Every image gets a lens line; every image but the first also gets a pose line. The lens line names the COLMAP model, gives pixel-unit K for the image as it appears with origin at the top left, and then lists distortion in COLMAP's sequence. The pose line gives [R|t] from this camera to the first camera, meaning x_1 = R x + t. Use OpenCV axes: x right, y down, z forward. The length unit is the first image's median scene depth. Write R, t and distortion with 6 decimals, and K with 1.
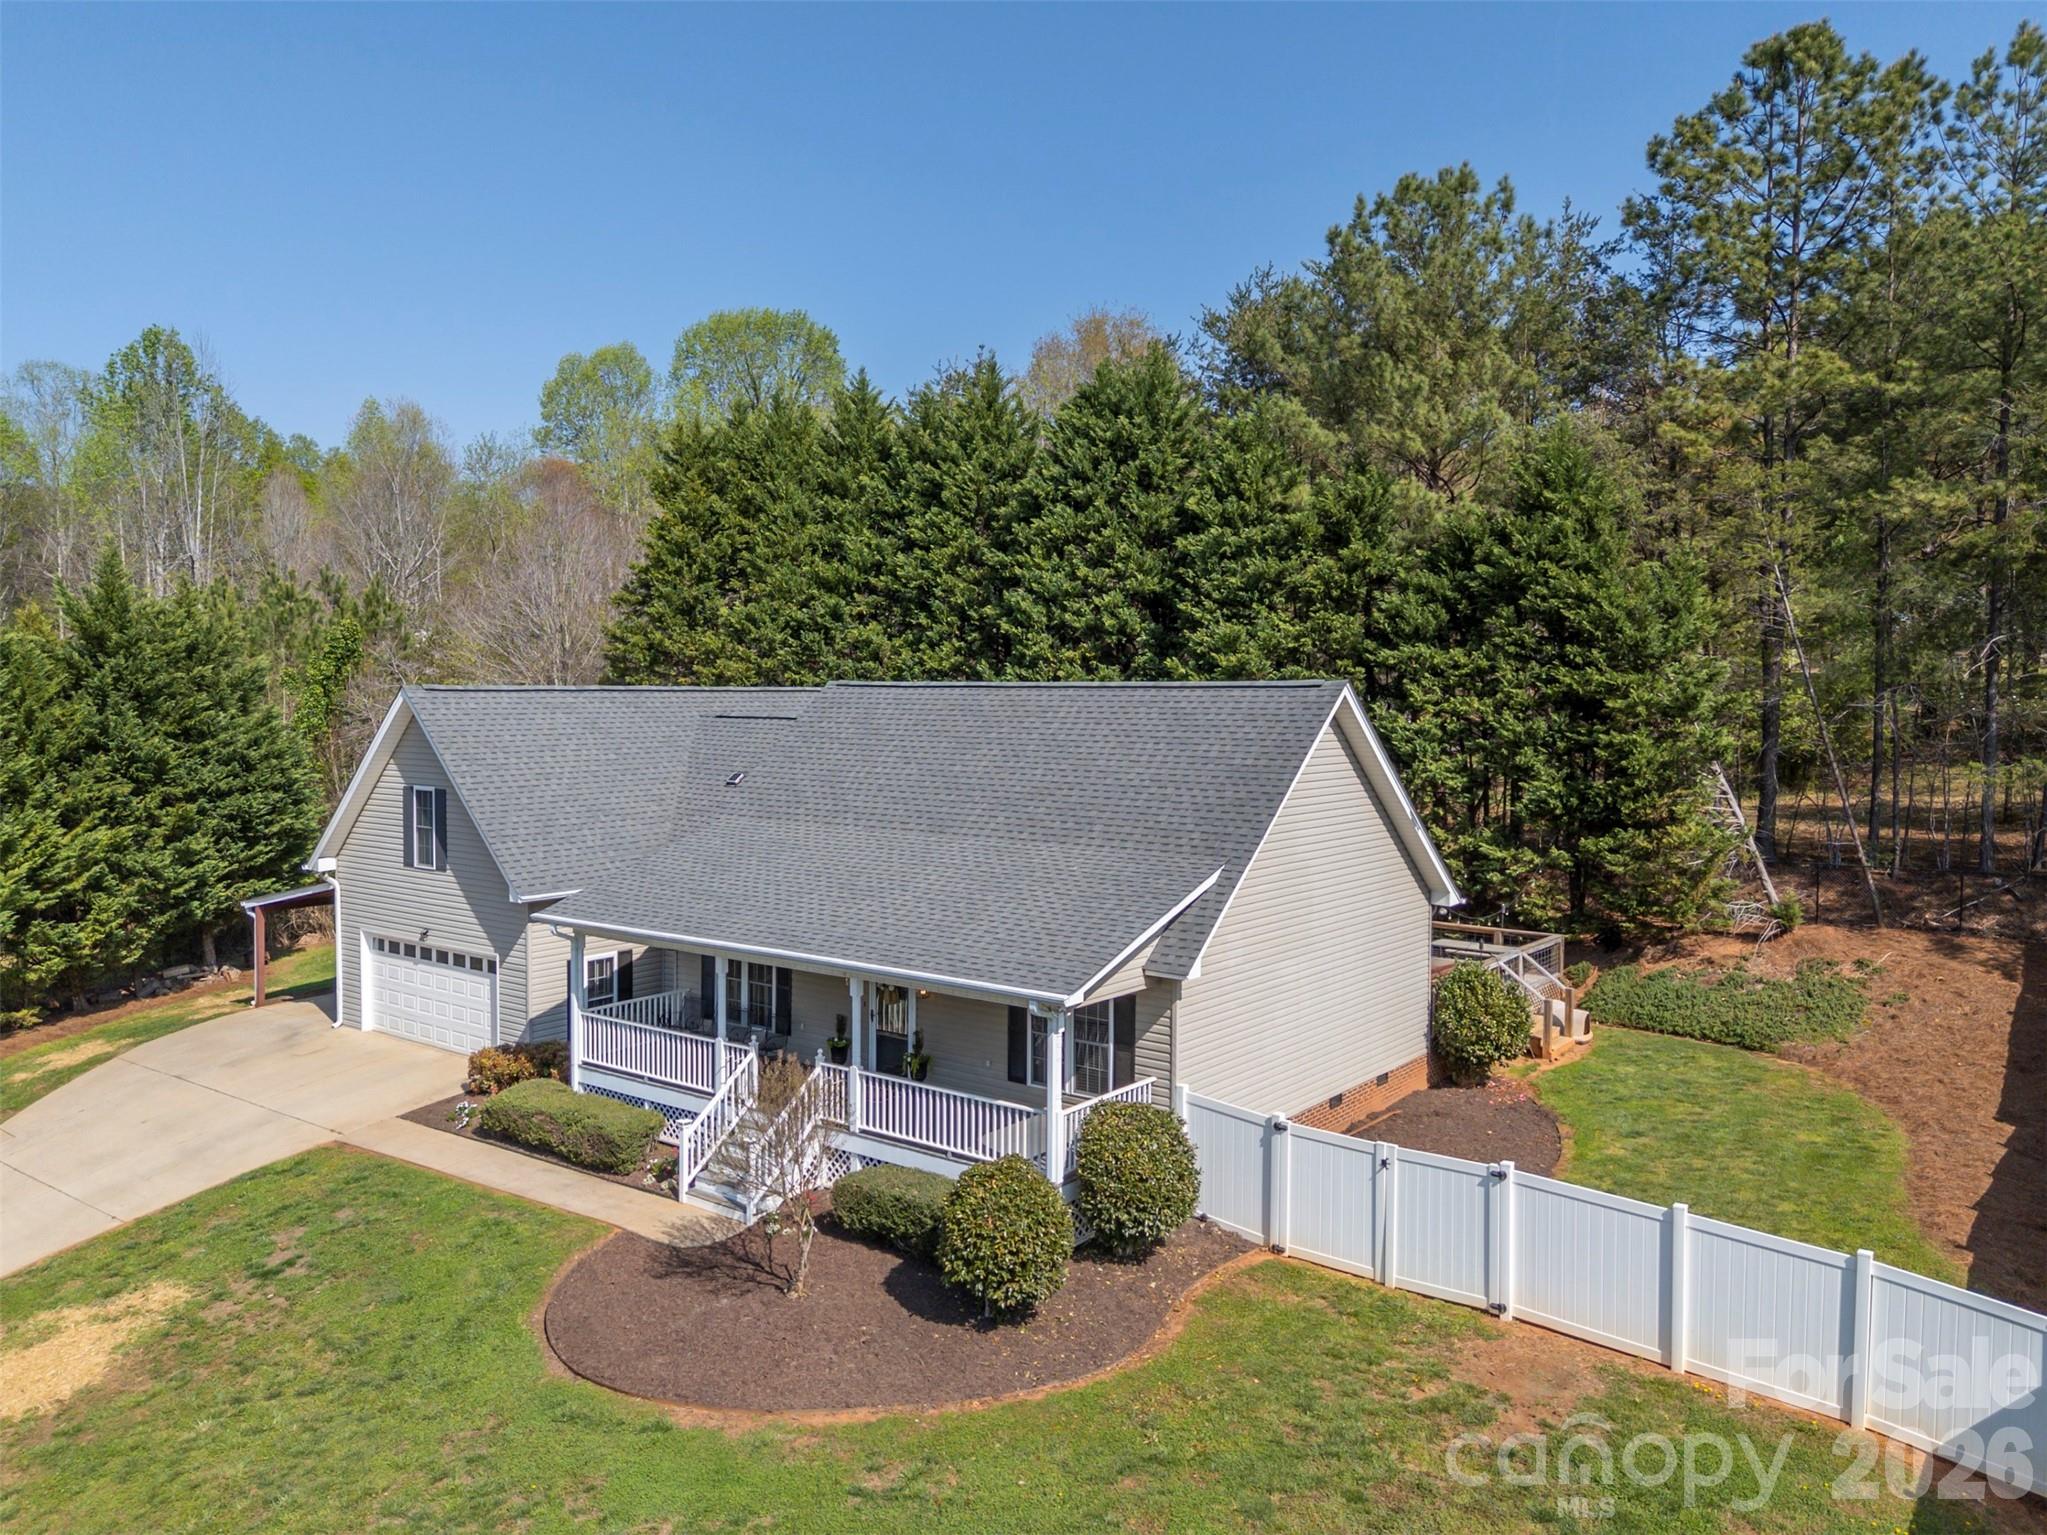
lens RADIAL K [[1507.0, 0, 1023.5], [0, 1507.0, 765.1], [0, 0, 1]] dist [0.075504, -0.068980]
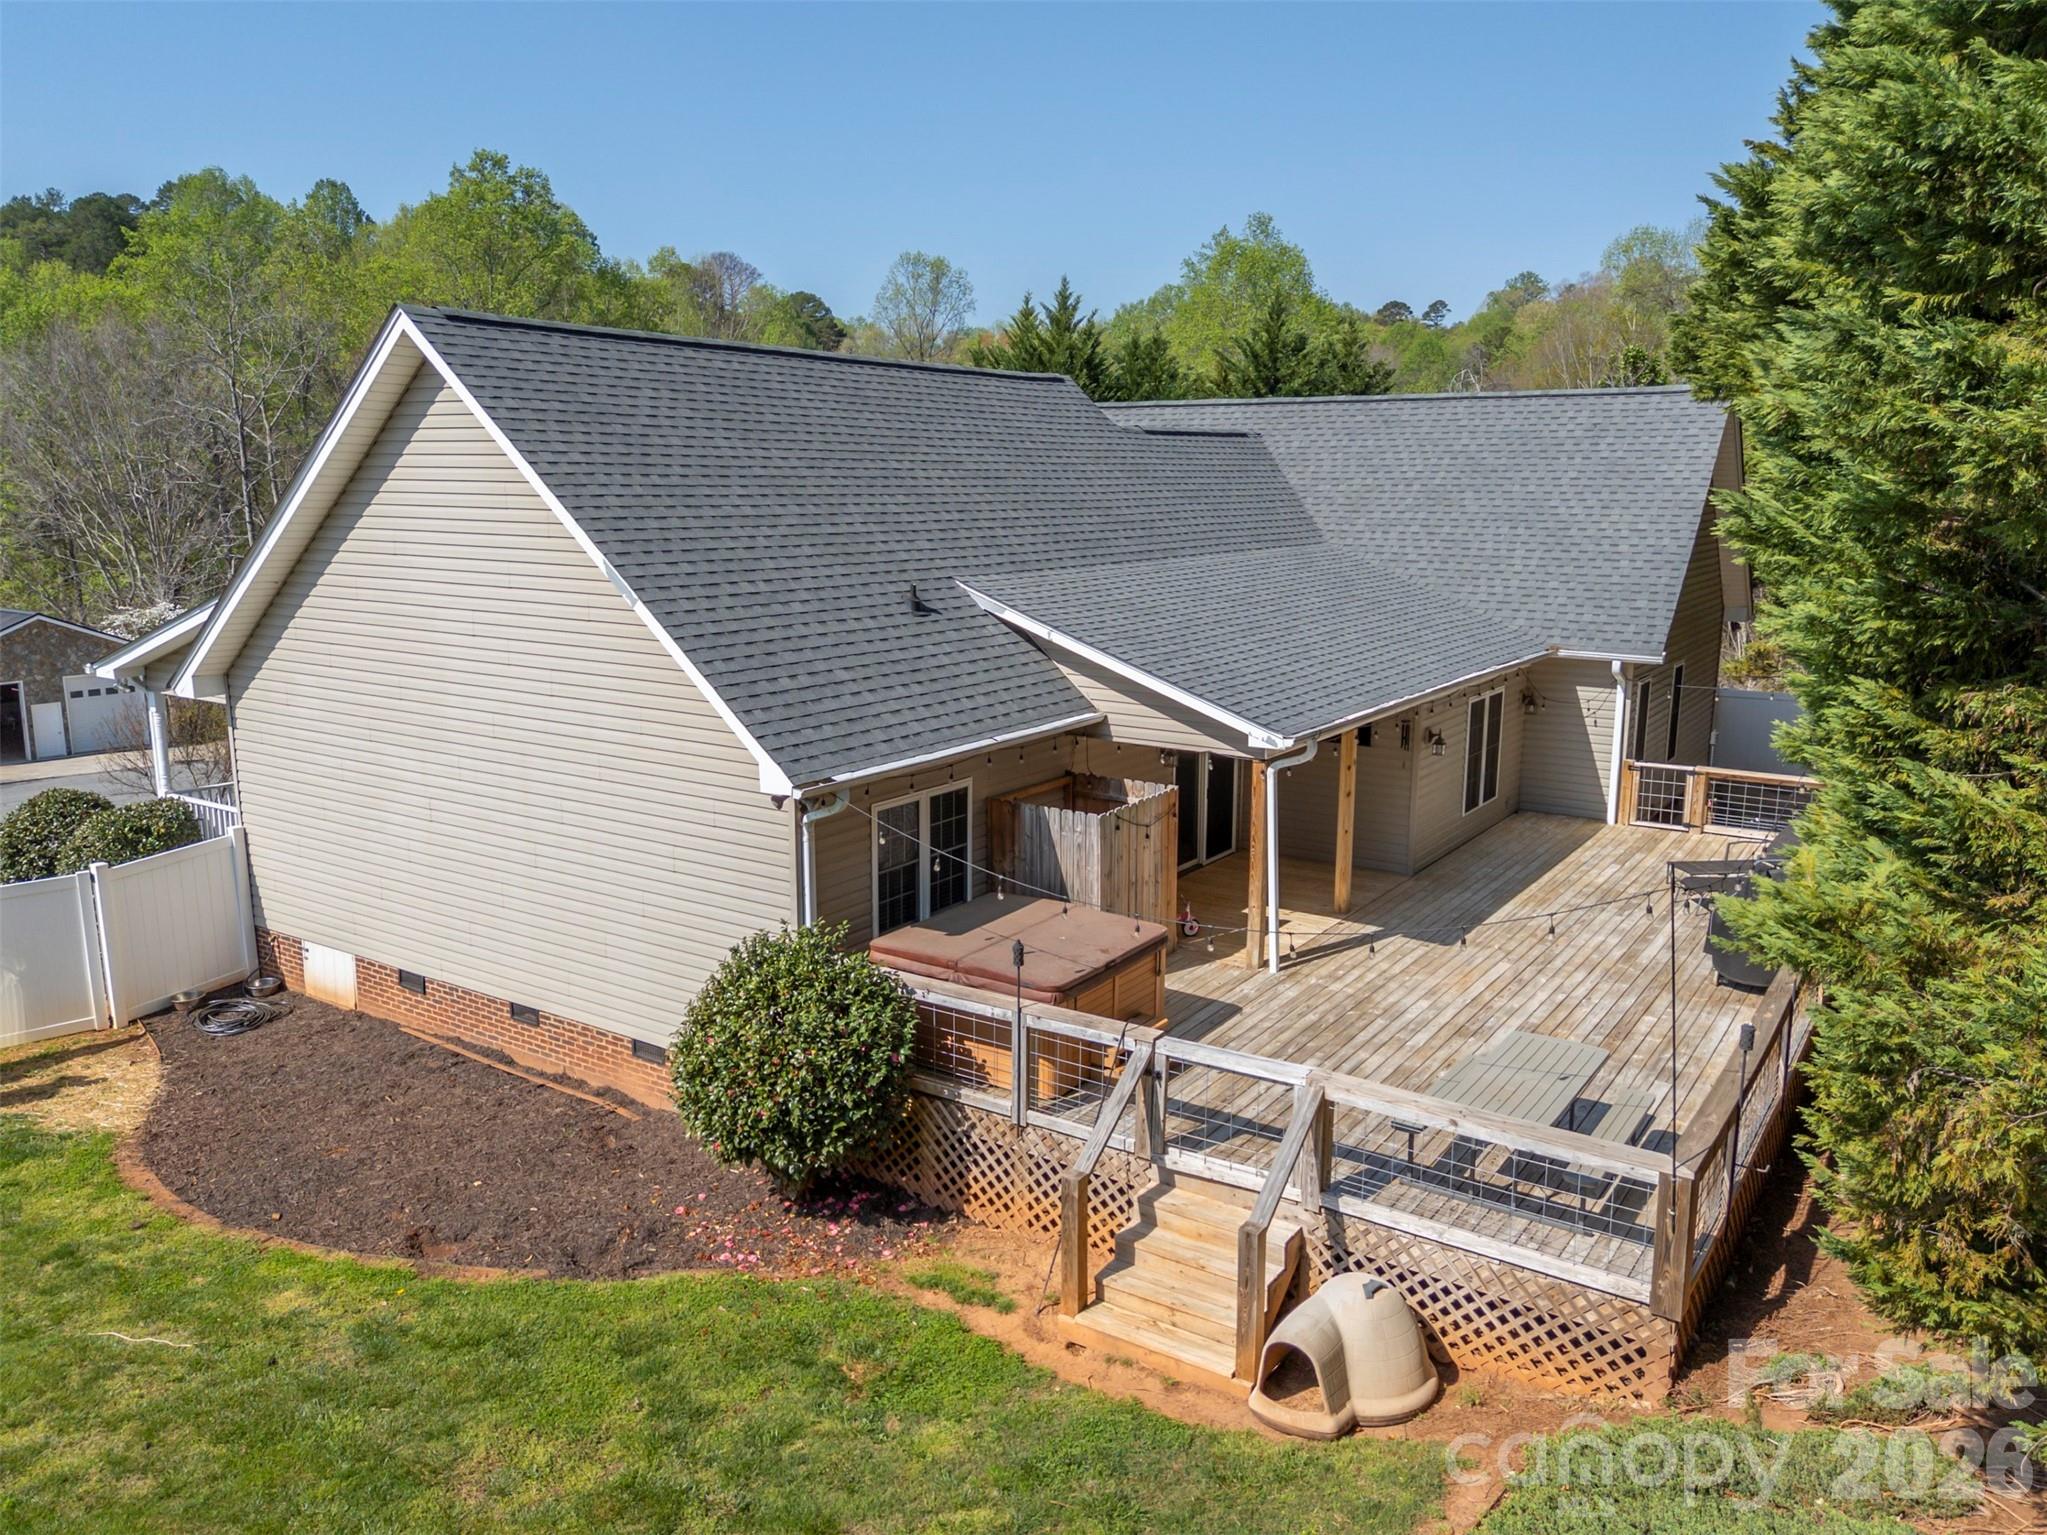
lens RADIAL K [[1507.0, 0, 1025.3], [0, 1507.0, 754.3], [0, 0, 1]] dist [0.075504, -0.068980]
pose [[0.065780, 0.178890, -0.981668, 0.631742], [-0.058814, 0.982783, 0.175153, -0.001078], [0.996099, 0.046214, 0.075169, 0.903158]]
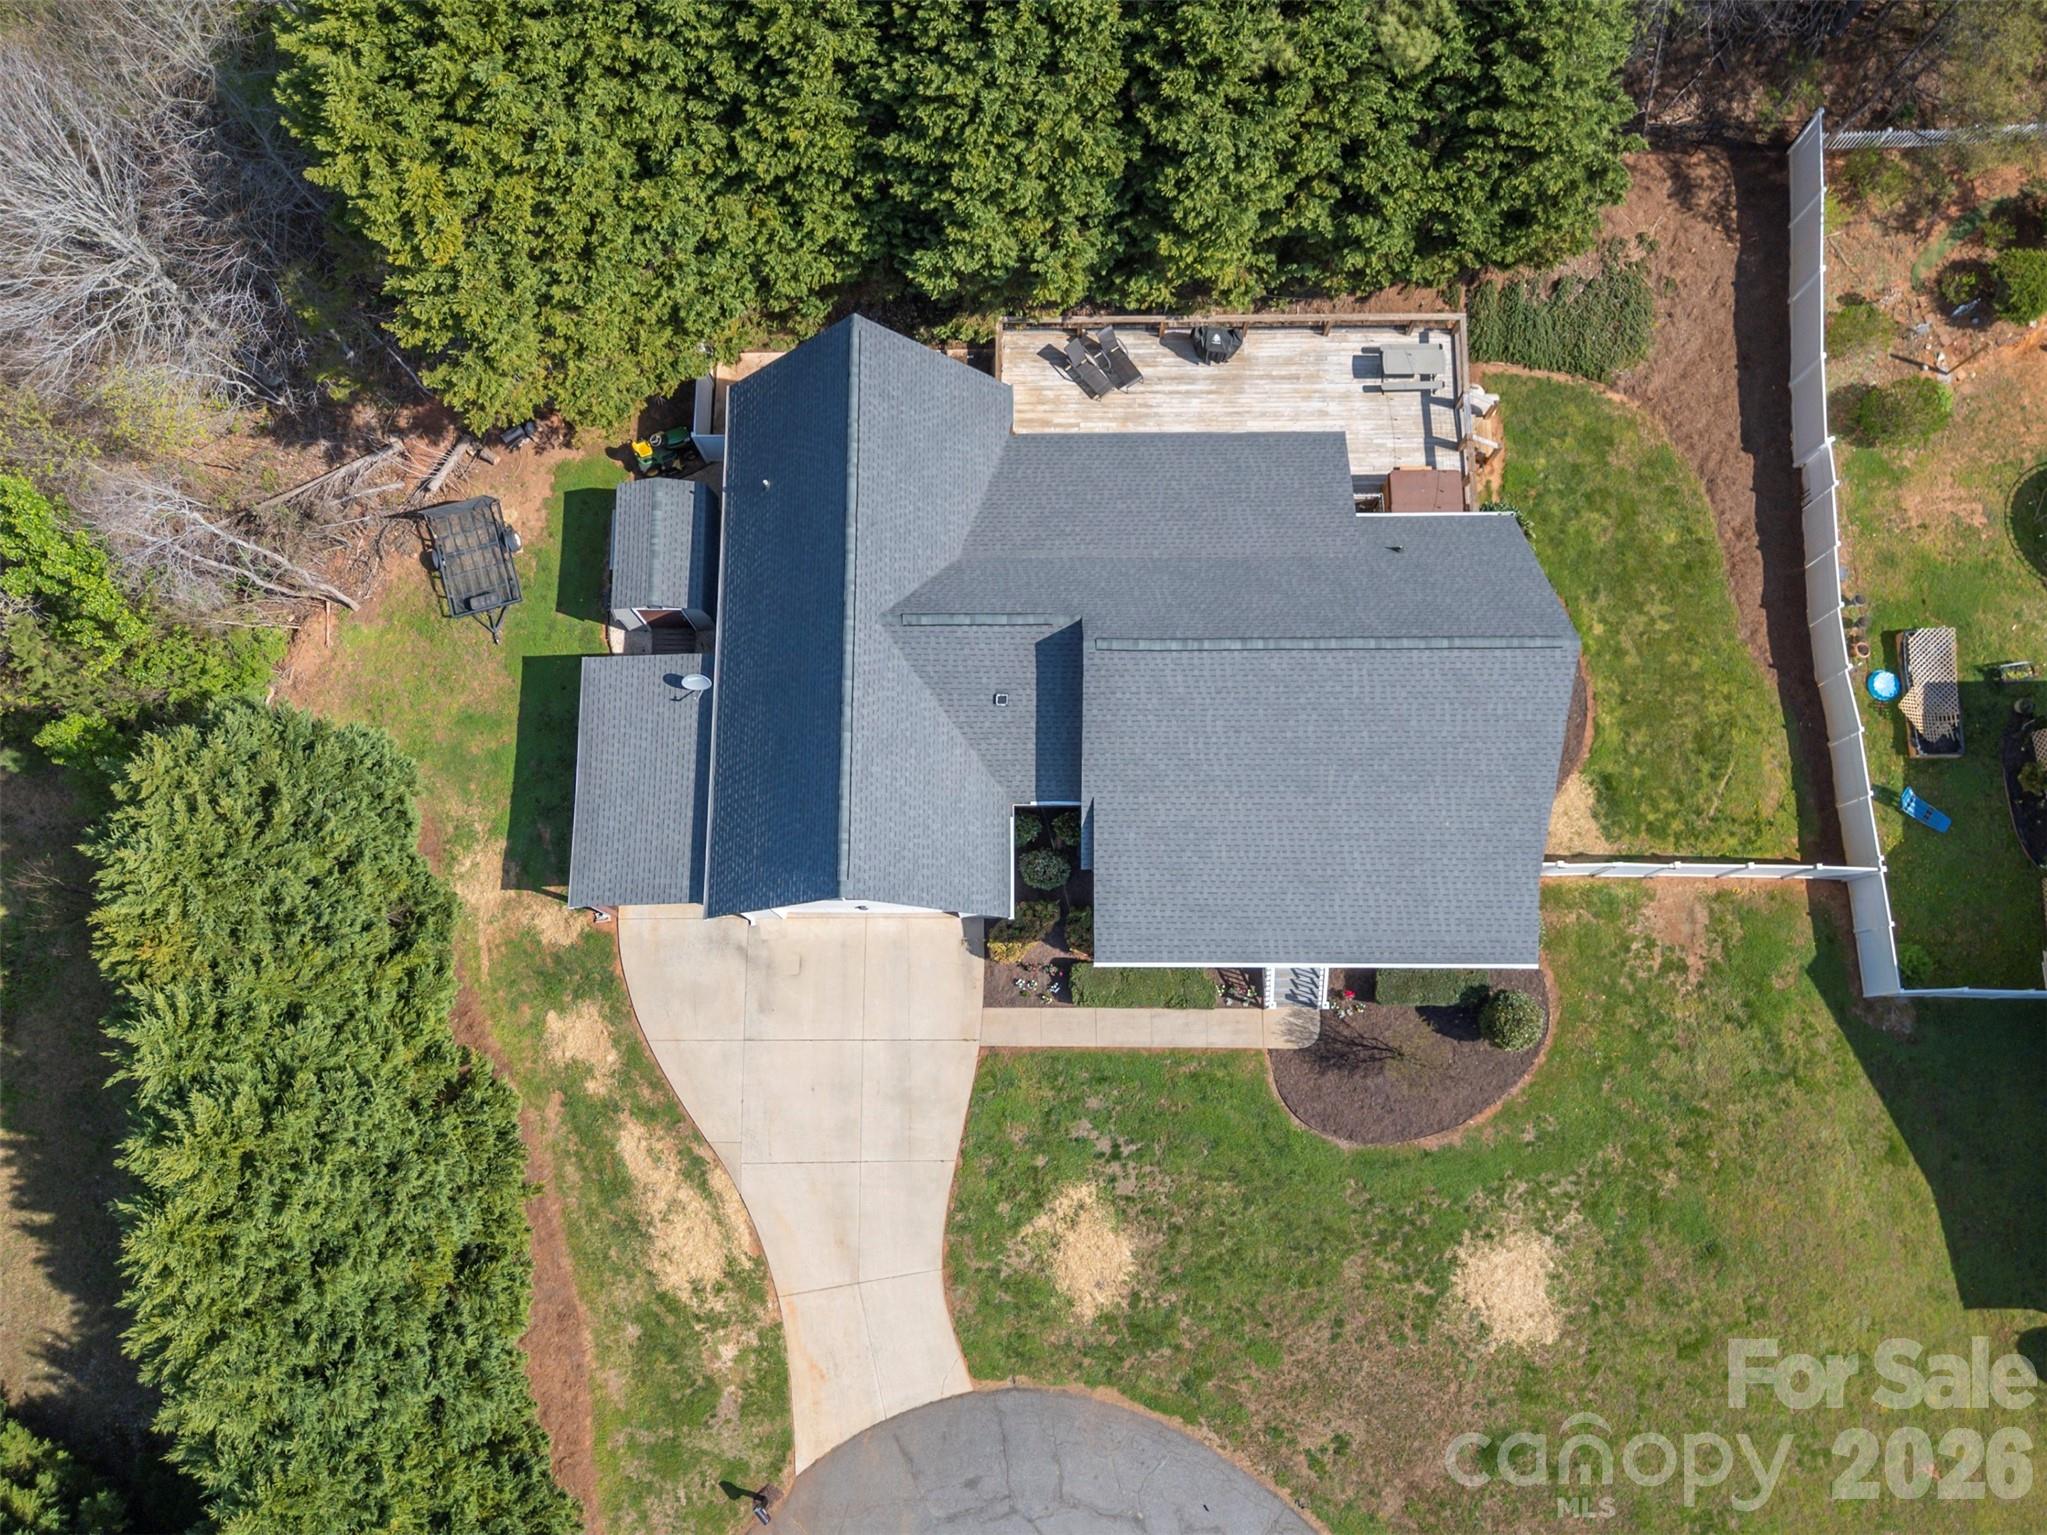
lens RADIAL K [[1507.0, 0, 1013.8], [0, 1507.0, 759.8], [0, 0, 1]] dist [0.075504, -0.068980]
pose [[0.789589, -0.599464, 0.131120, -0.366522], [0.038074, 0.261126, 0.964554, -1.113783], [-0.612454, -0.756609, 0.229006, 0.686238]]
